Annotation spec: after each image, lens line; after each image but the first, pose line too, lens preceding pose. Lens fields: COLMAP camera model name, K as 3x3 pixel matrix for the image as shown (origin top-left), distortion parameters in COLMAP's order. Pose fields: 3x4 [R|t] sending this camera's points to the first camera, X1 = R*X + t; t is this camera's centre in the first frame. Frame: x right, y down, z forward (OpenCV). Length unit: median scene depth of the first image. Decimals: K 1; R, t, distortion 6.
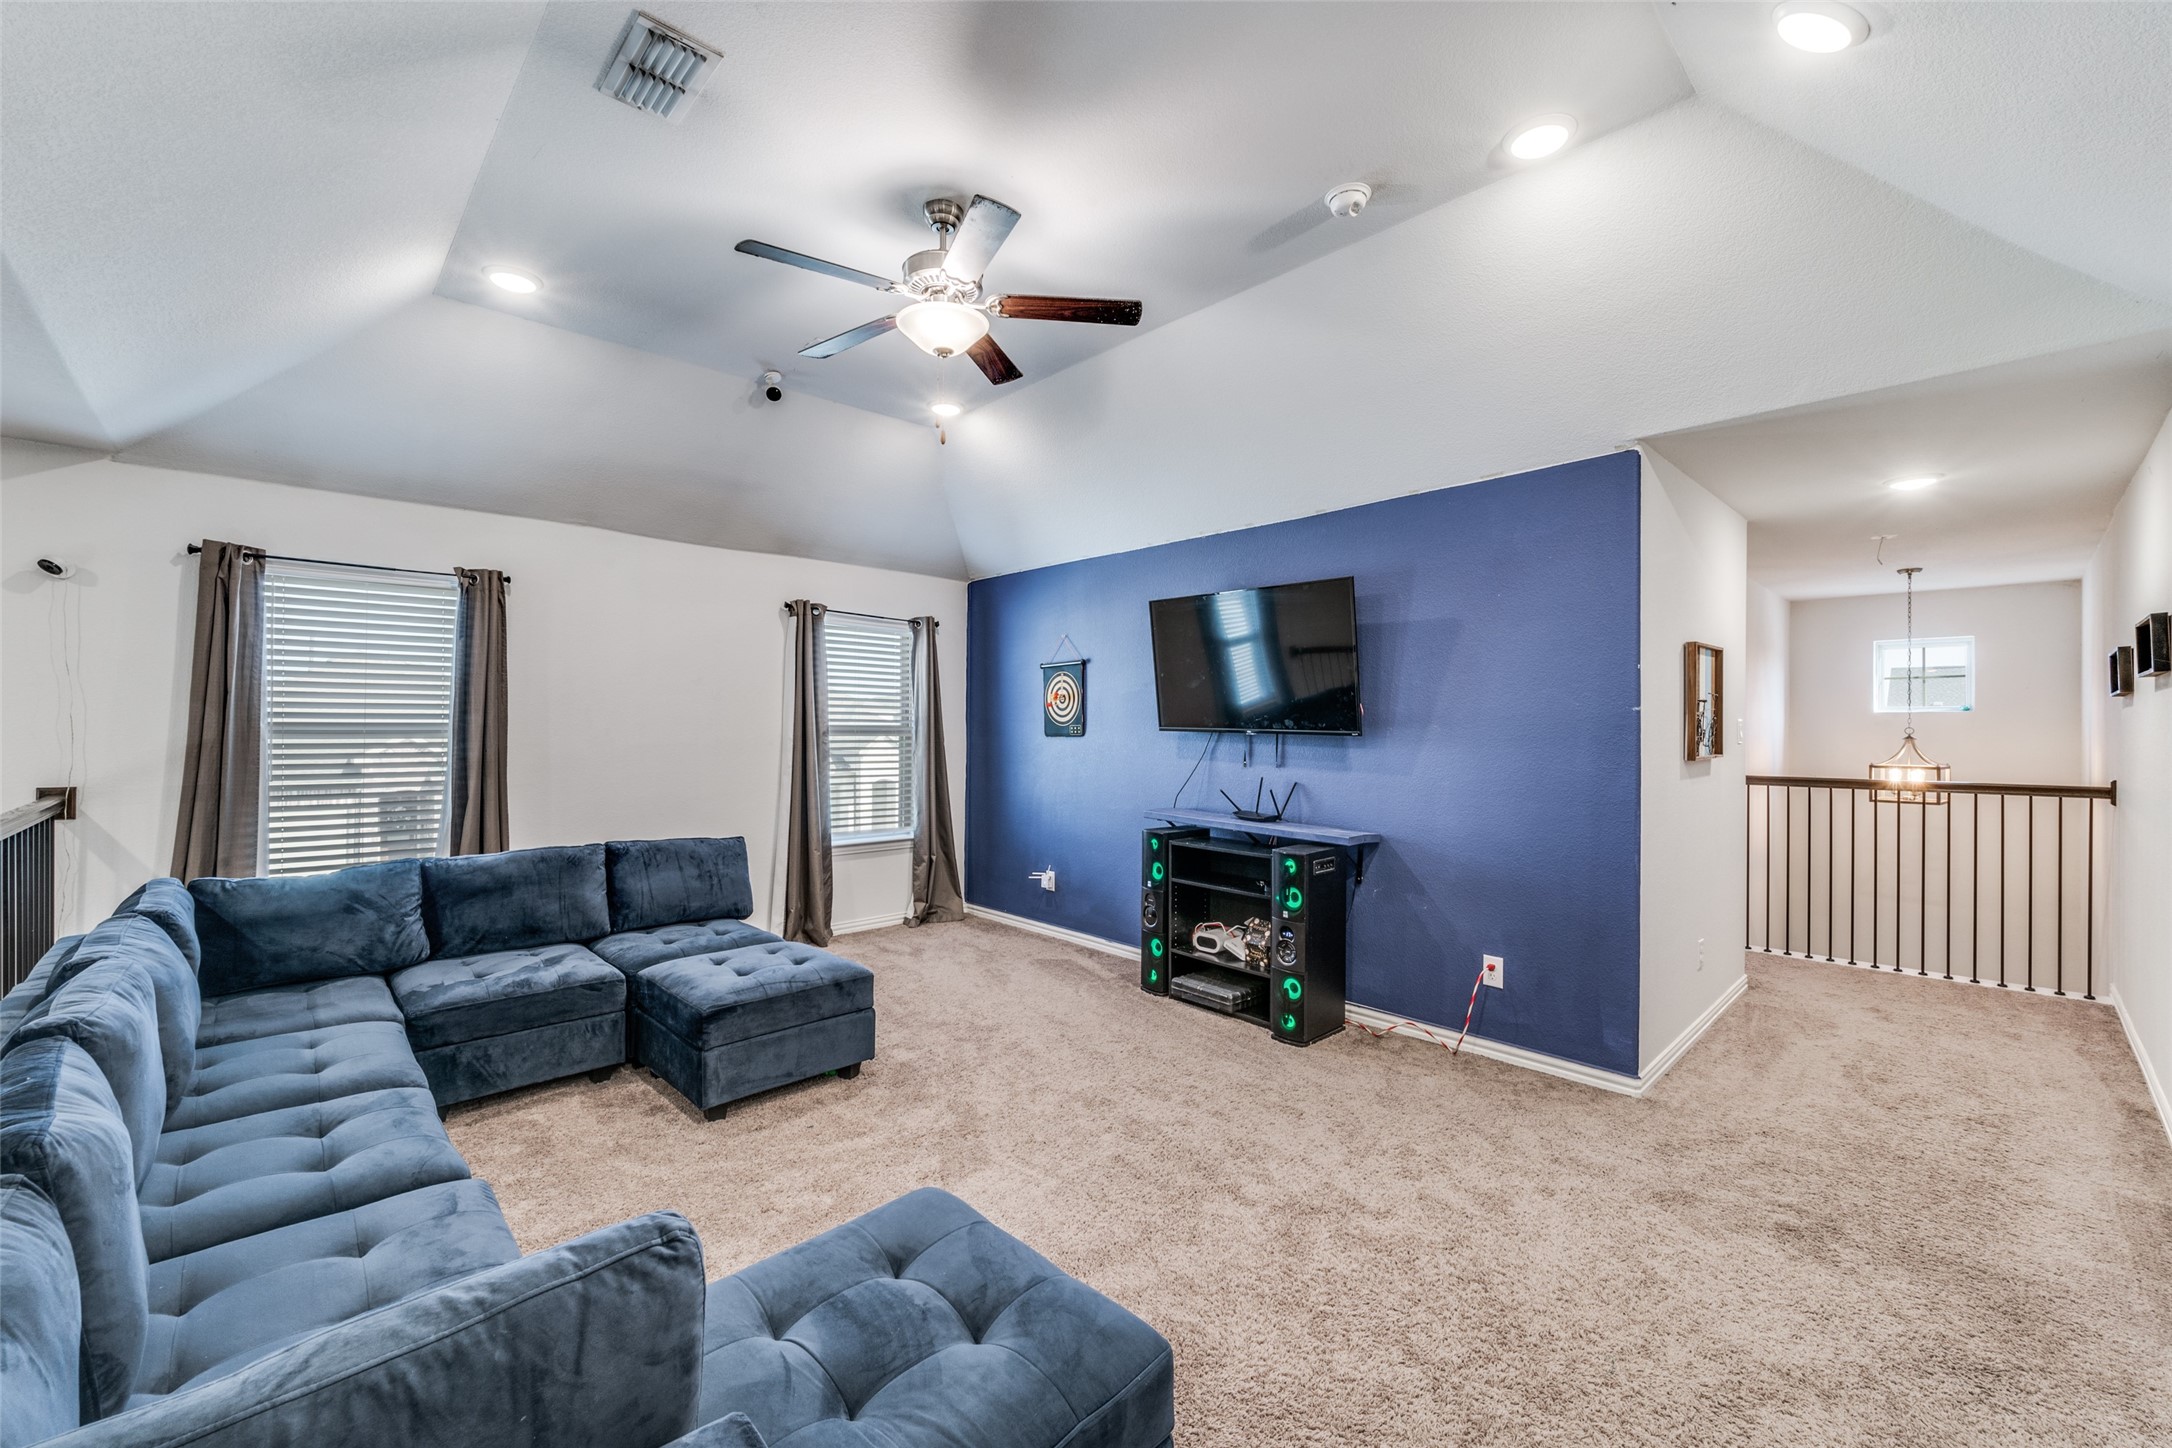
lens RADIAL K [[865.4, 0, 1086.0], [0, 865.4, 724.0], [0, 0, 1]] dist [-0.000425, 0.000031]
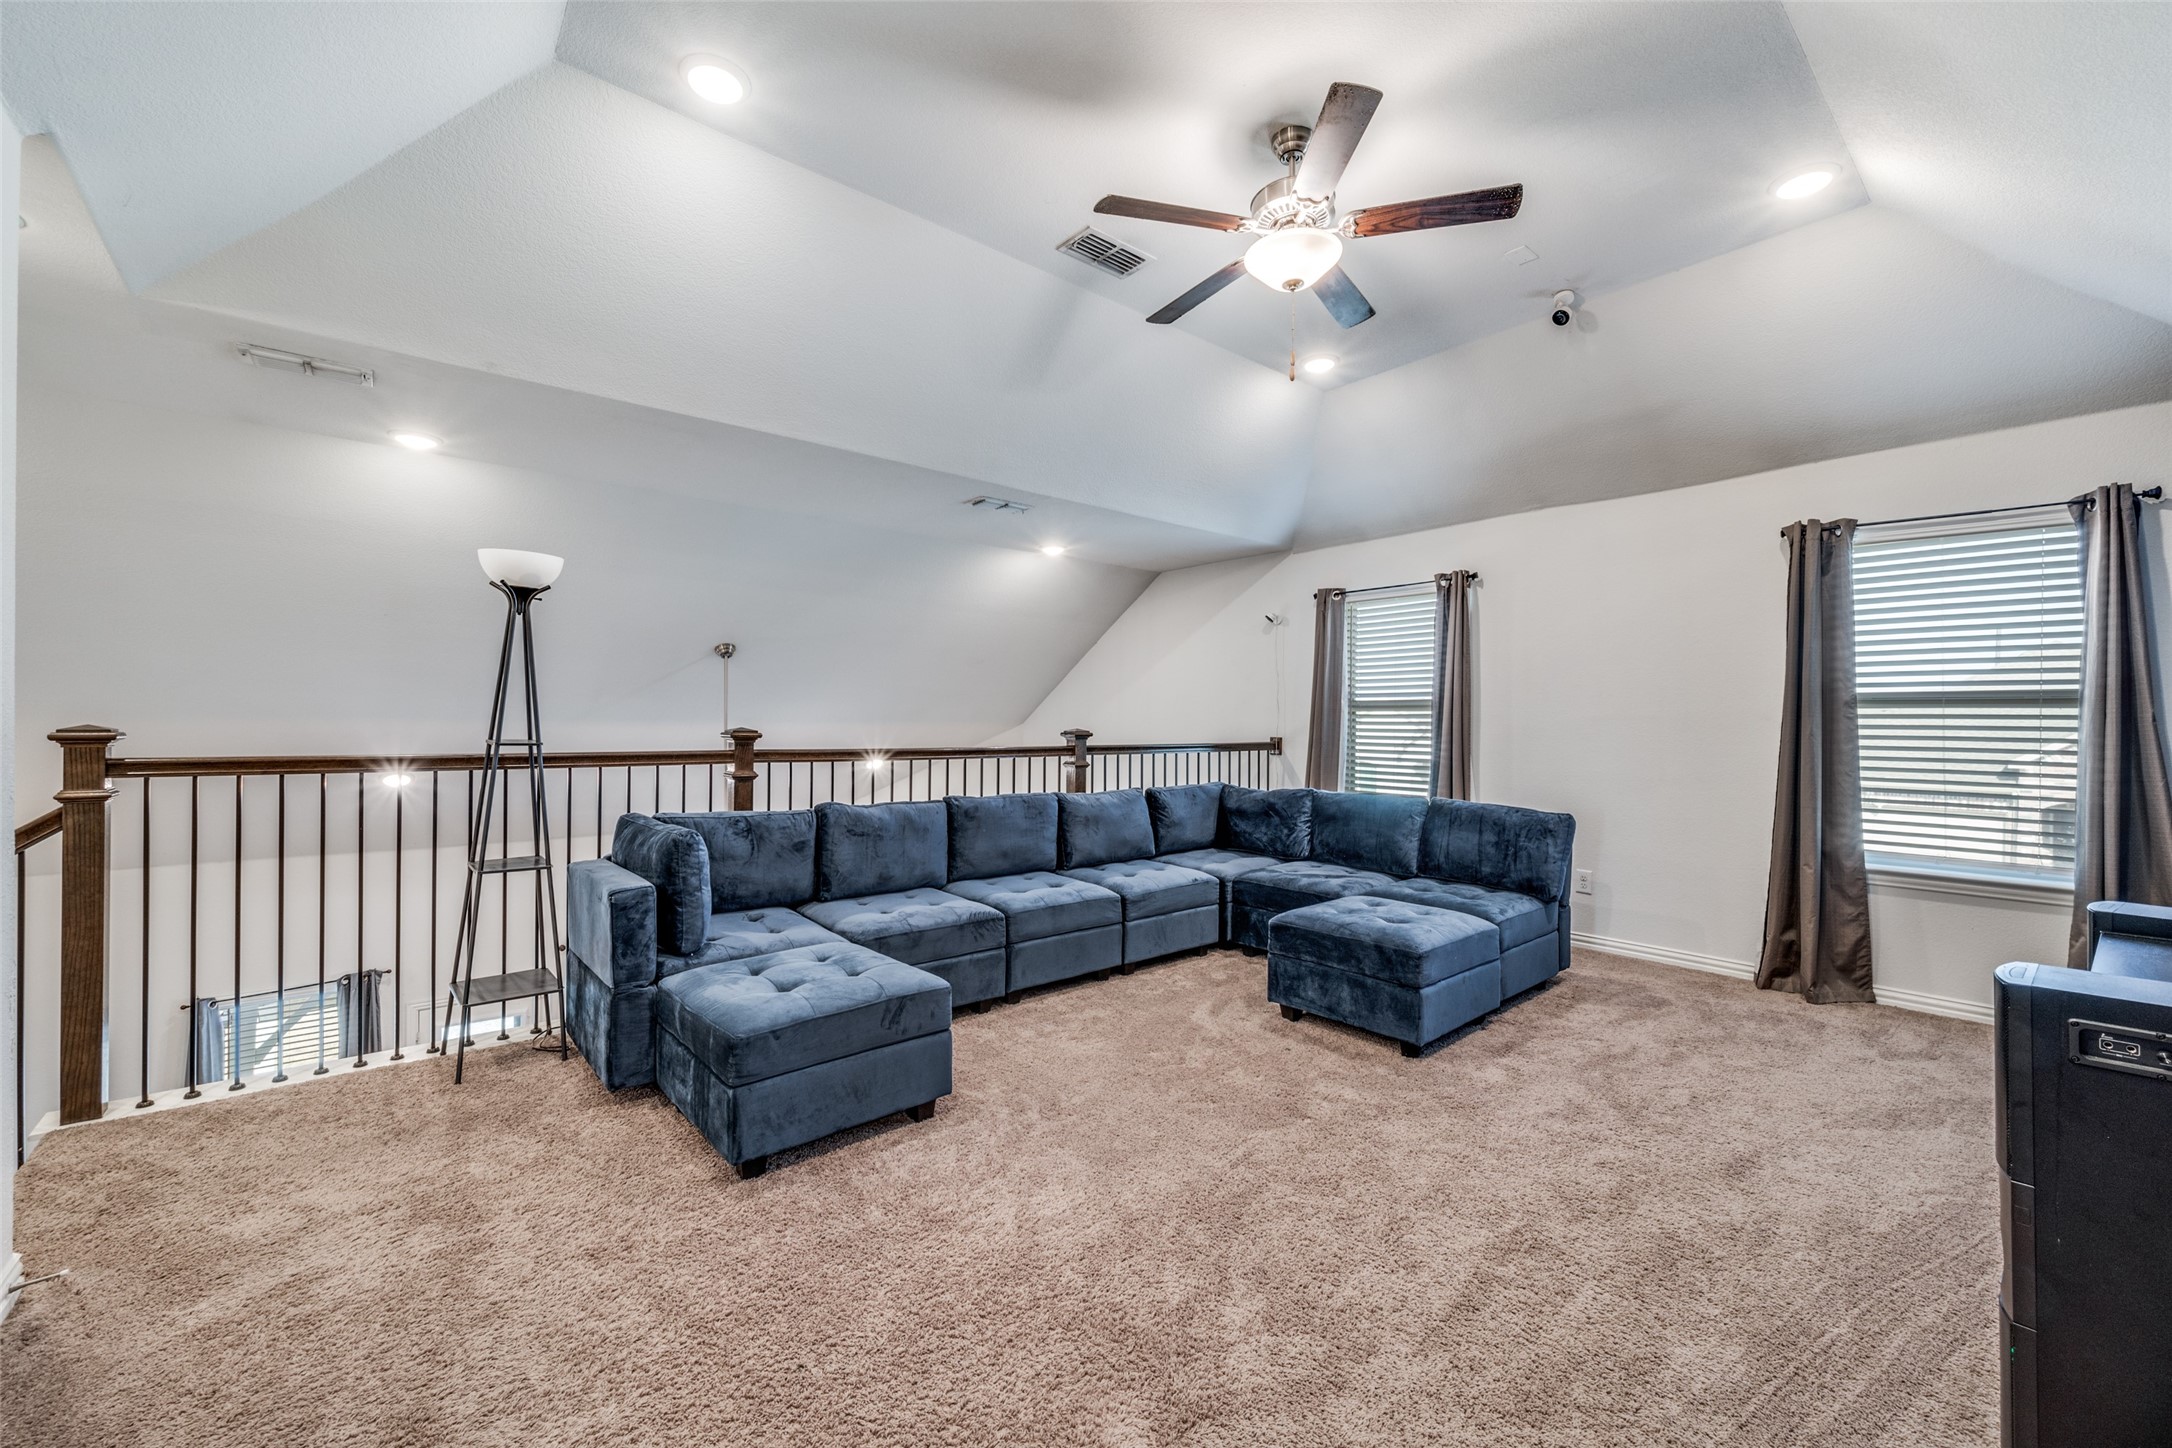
lens RADIAL K [[865.4, 0, 1086.0], [0, 865.4, 724.0], [0, 0, 1]] dist [-0.000425, 0.000031]
pose [[-0.048762, -0.004038, -0.998802, 0.555583], [-0.008176, 0.999960, -0.003644, 0.045021], [0.998777, 0.007989, -0.048794, 0.562598]]
